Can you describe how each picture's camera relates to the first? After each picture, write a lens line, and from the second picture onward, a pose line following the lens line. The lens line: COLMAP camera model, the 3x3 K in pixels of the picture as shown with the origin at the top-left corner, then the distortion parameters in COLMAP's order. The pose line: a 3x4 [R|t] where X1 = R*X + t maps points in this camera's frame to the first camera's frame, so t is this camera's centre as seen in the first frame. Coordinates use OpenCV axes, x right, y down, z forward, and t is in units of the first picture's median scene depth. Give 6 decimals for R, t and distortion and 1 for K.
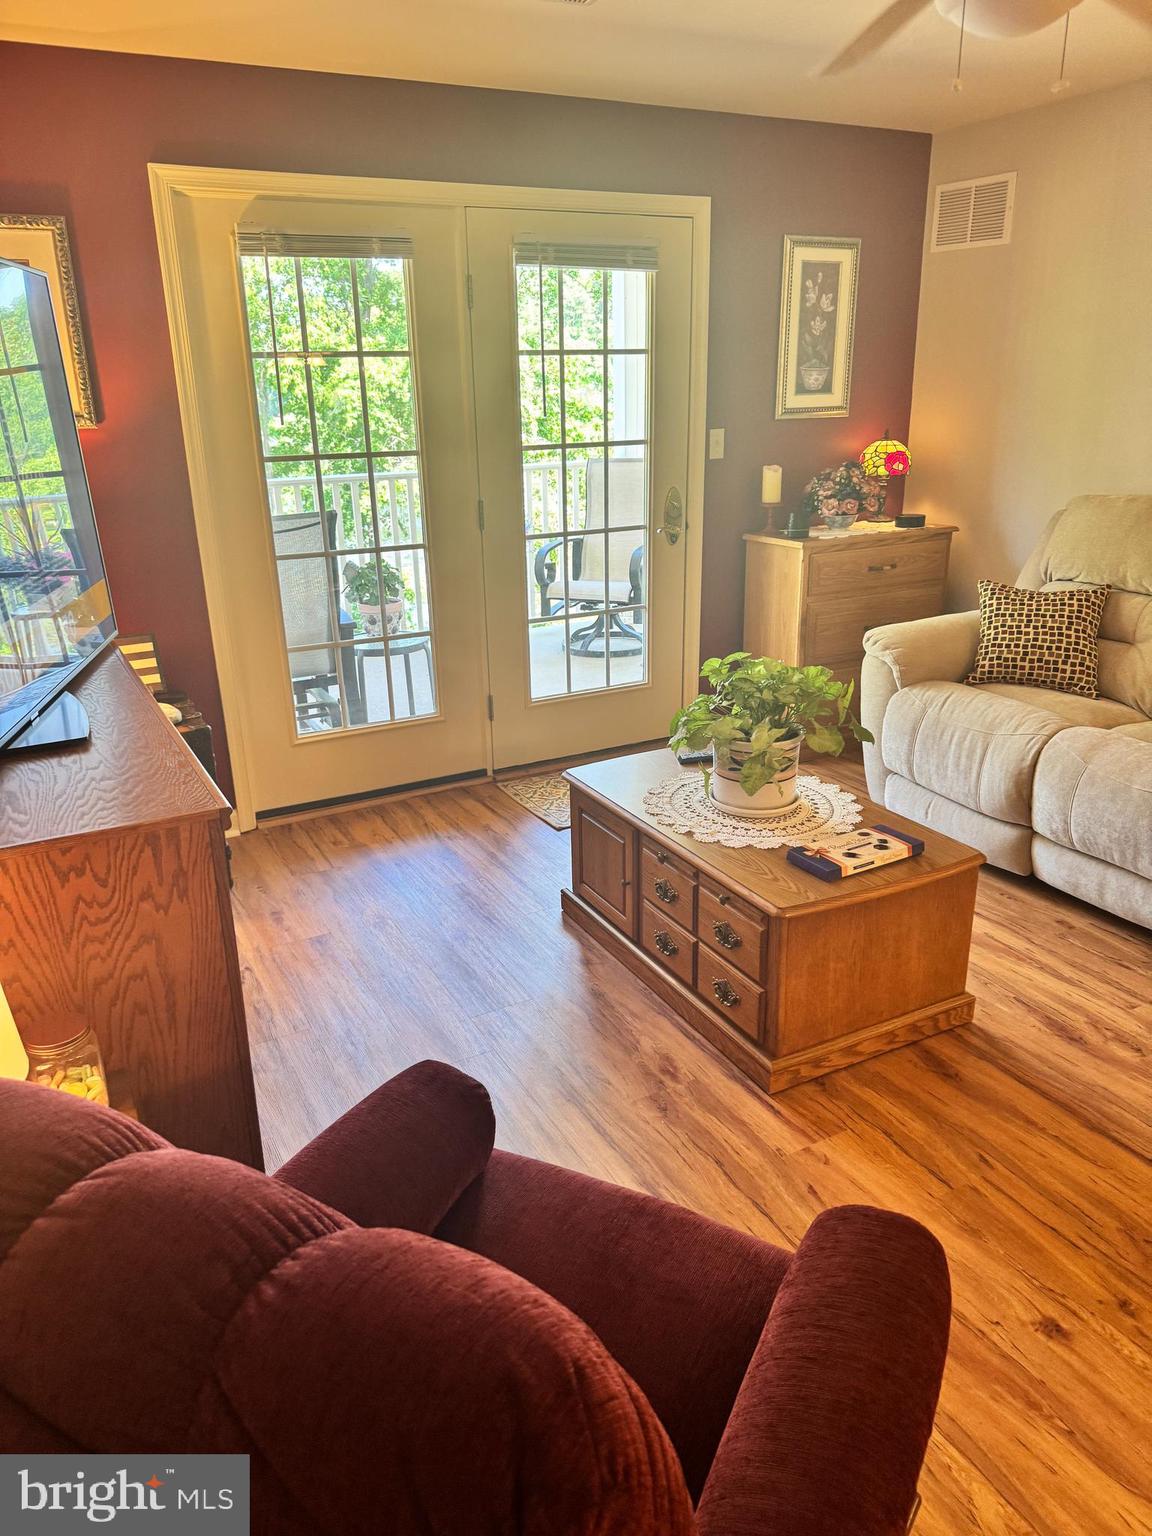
lens RADIAL K [[1074.1, 0, 570.1], [0, 1074.1, 776.4], [0, 0, 1]] dist [0.000888, -0.014121]
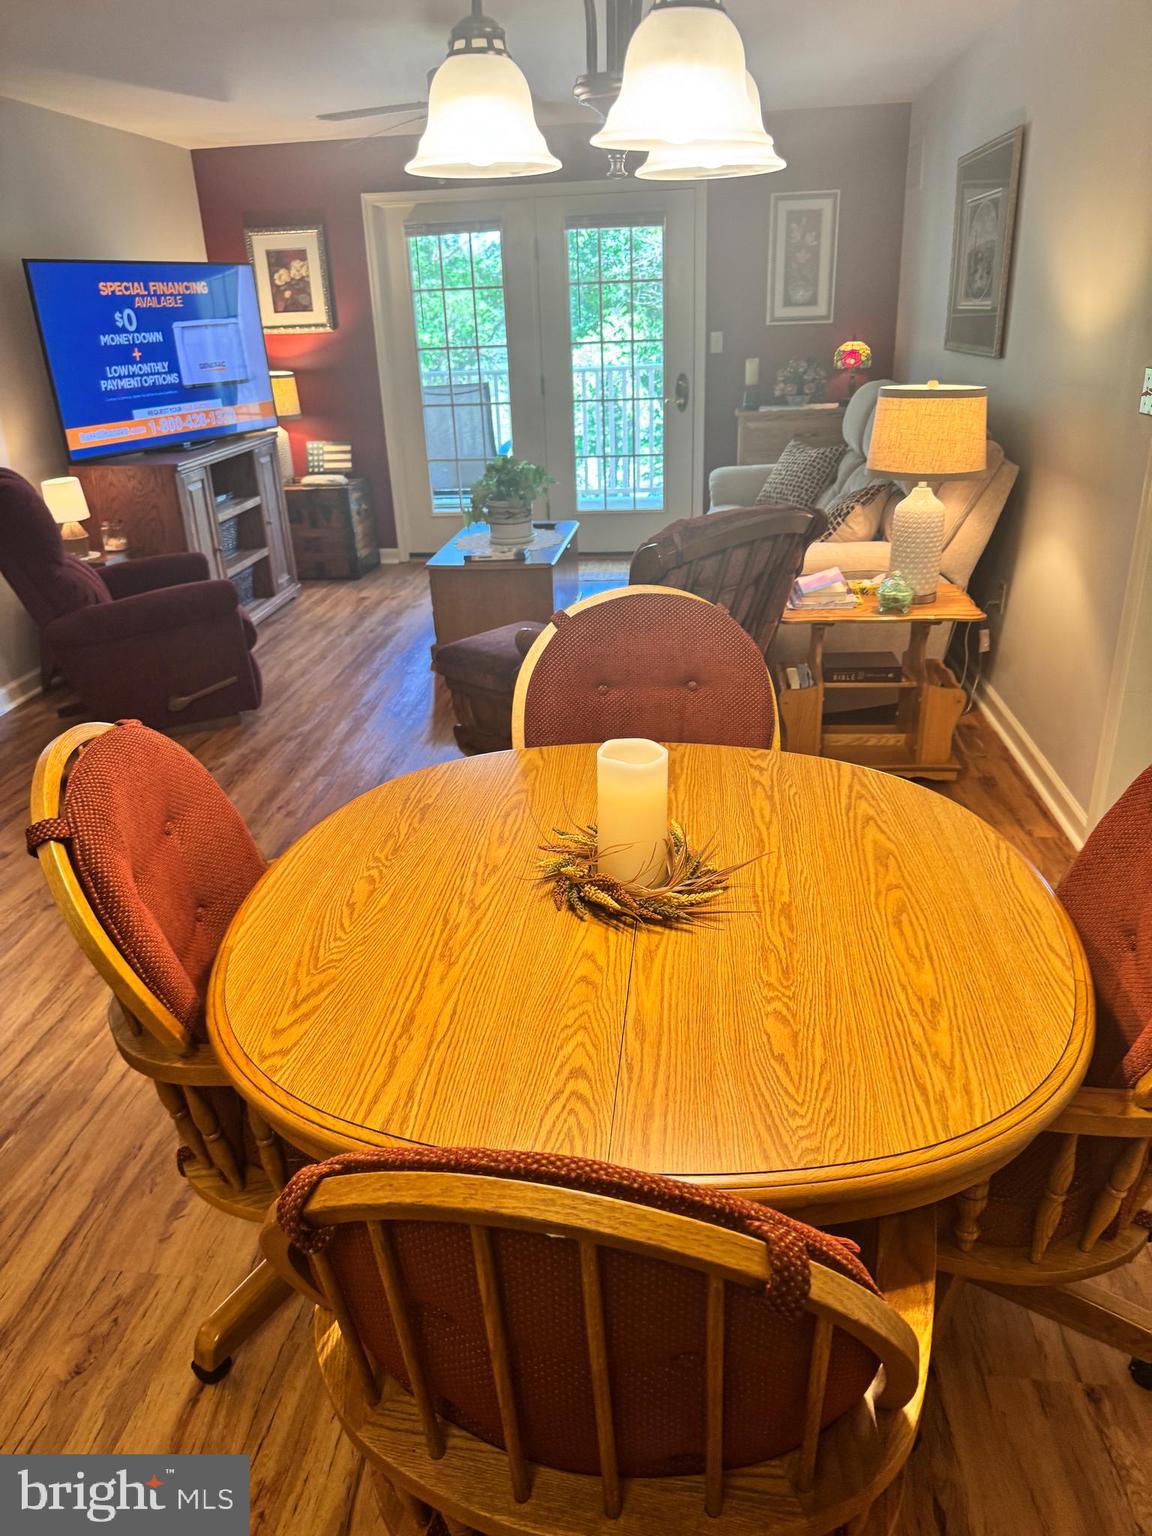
lens RADIAL K [[1074.1, 0, 579.0], [0, 1074.1, 764.4], [0, 0, 1]] dist [0.000888, -0.014121]
pose [[0.846067, 0.197477, -0.495150, 0.815521], [-0.164348, 0.980237, 0.110118, 0.123776], [0.507110, -0.011791, 0.861801, -0.363434]]
